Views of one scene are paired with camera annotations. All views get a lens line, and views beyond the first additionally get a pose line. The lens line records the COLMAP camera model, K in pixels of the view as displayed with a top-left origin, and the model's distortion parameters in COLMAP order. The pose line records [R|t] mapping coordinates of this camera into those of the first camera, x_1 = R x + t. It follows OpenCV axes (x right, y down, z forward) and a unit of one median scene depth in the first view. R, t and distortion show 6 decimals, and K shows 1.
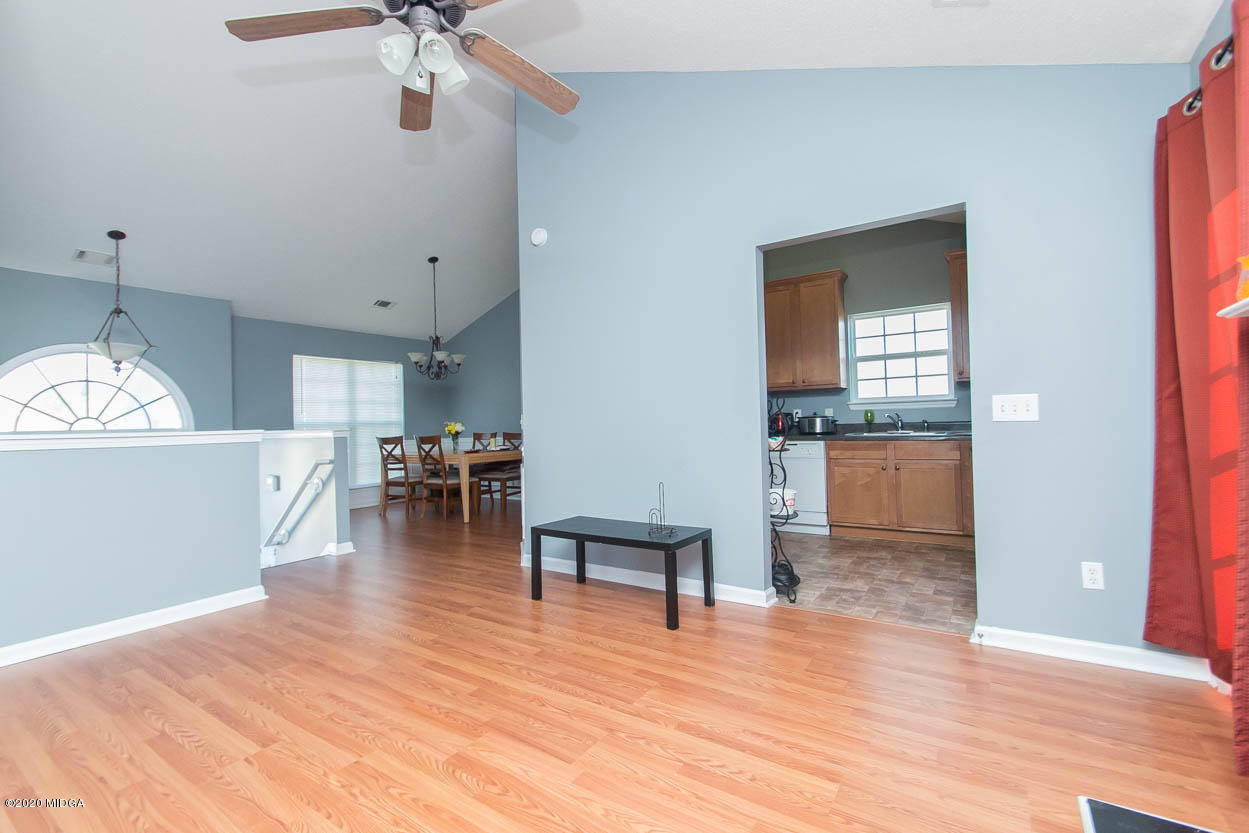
lens RADIAL K [[546.2, 0, 624.5], [0, 546.2, 416.5], [0, 0, 1]] dist [-0.000647, -0.000188]
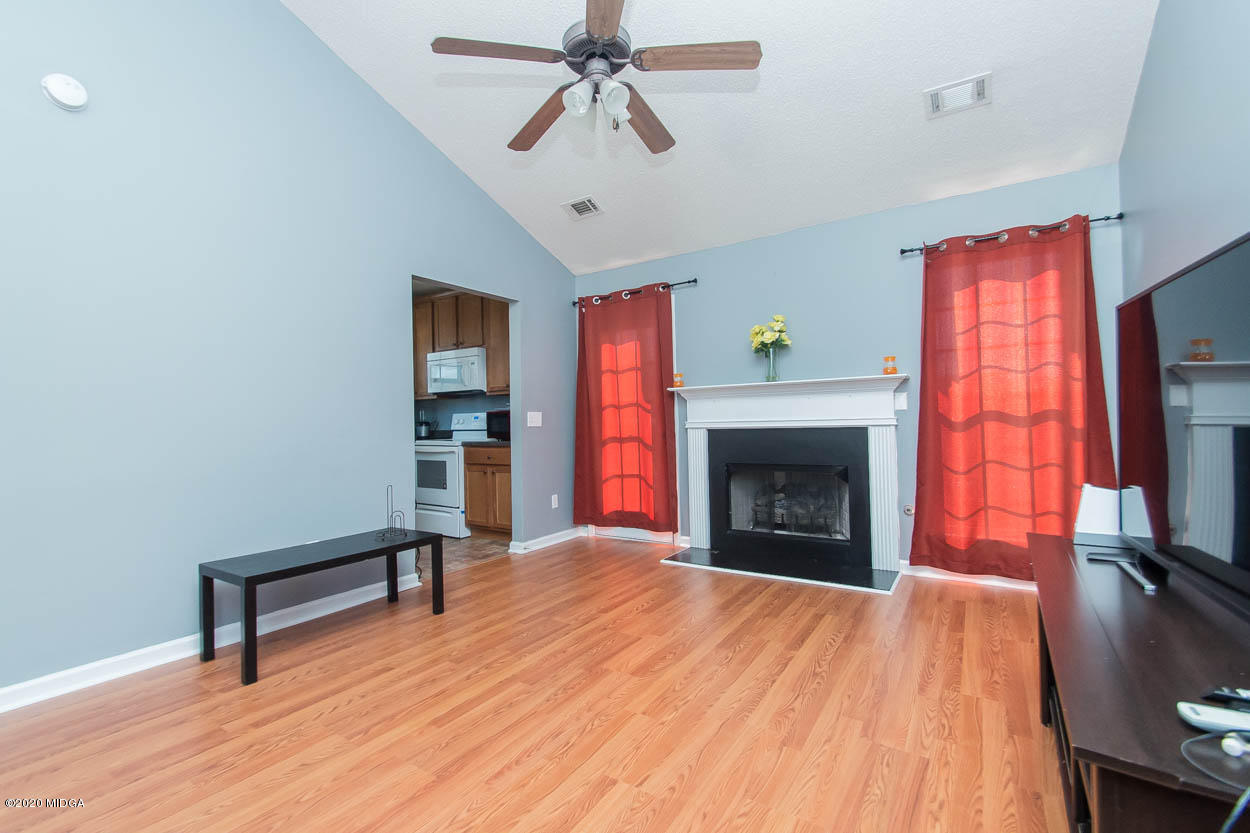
lens RADIAL K [[545.4, 0, 605.3], [0, 545.4, 416.2], [0, 0, 1]] dist [0.000232, -0.000603]
pose [[0.012152, 0.036351, 0.999265, -0.541729], [0.009156, 0.999293, -0.036463, 0.021270], [-0.999884, 0.009592, 0.011810, 0.351401]]
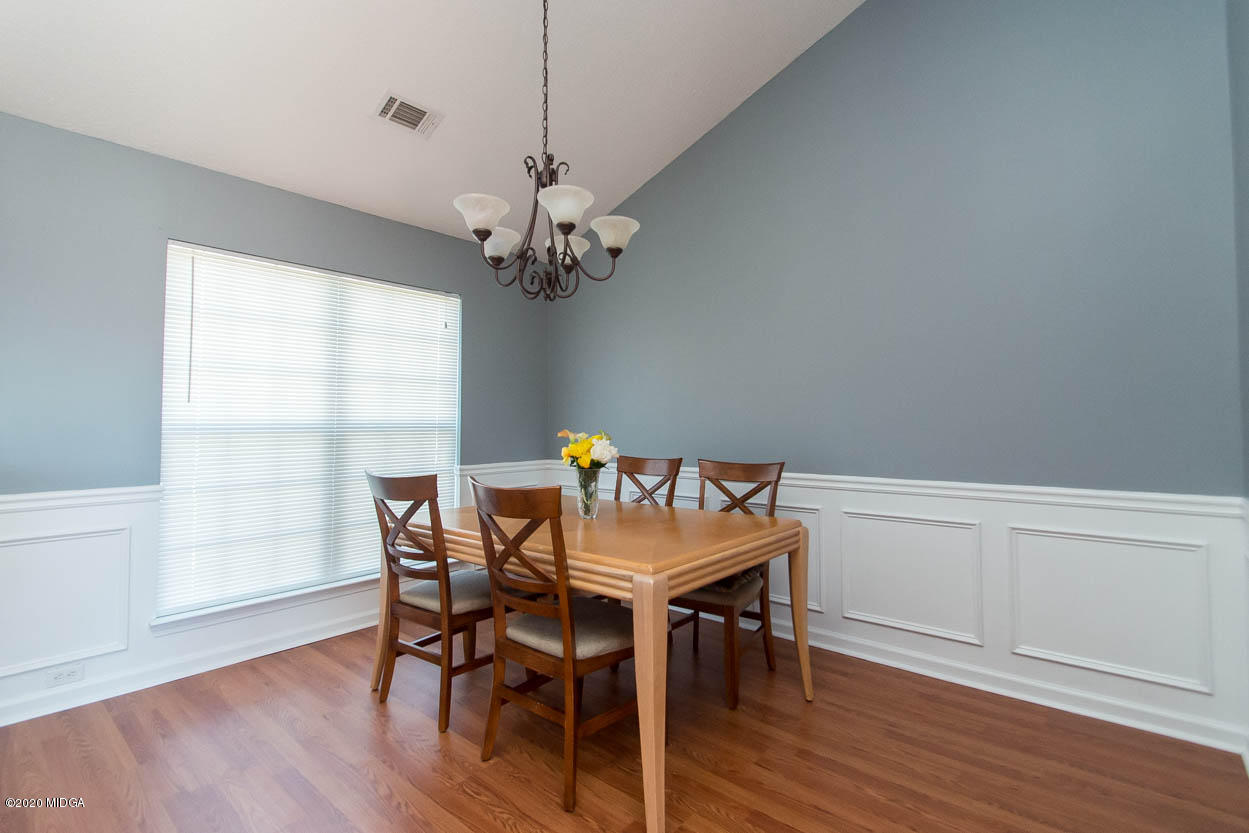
lens RADIAL K [[572.1, 0, 627.7], [0, 572.1, 409.1], [0, 0, 1]] dist [-0.000052, -0.000298]
pose [[0.990800, 0.020228, -0.133817, -0.327911], [-0.021730, 0.999716, -0.009770, -0.002031], [0.133581, 0.012587, 0.990958, 0.888323]]
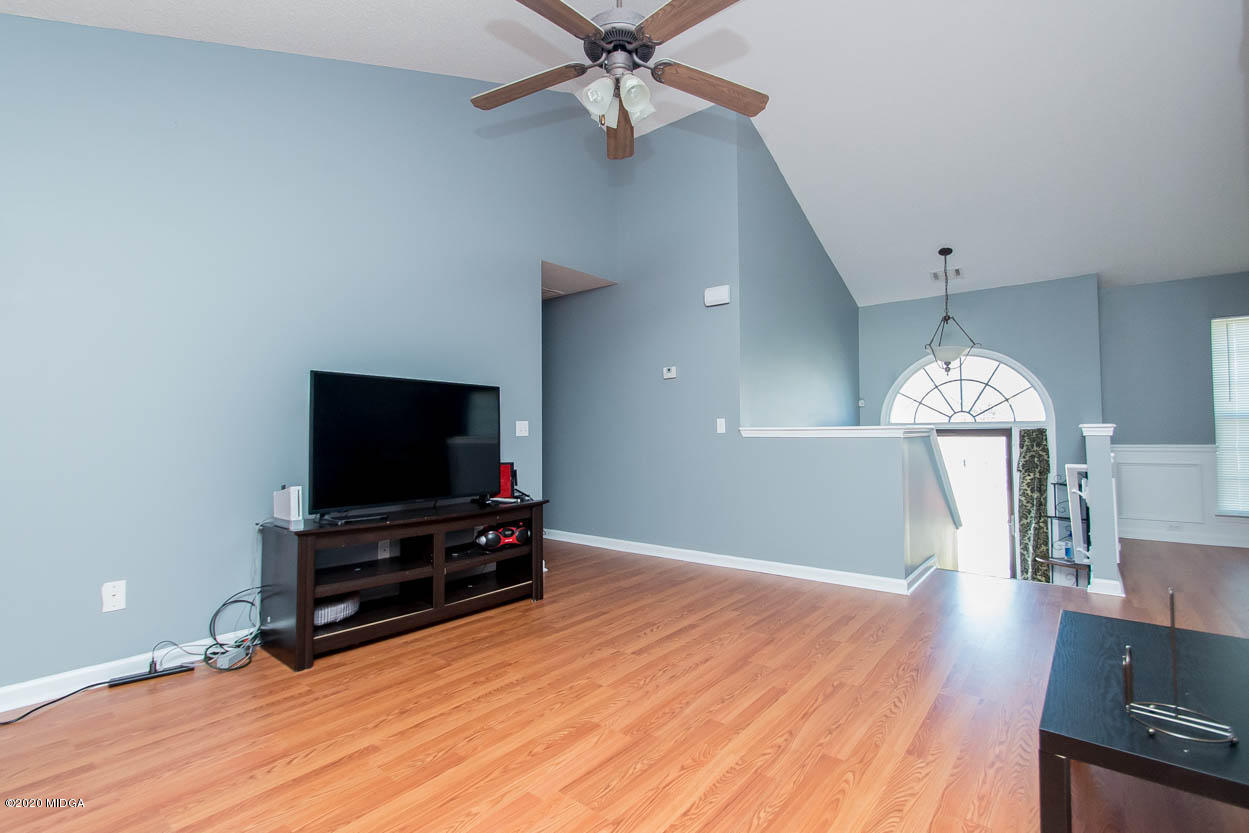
lens RADIAL K [[566.2, 0, 624.5], [0, 566.2, 416.5], [0, 0, 1]] dist [0.001037, 0.000010]
pose [[-0.088851, 0.000515, -0.996045, 0.280822], [0.022383, 0.999748, -0.001480, -0.001445], [0.995793, -0.022426, -0.088841, 0.394795]]
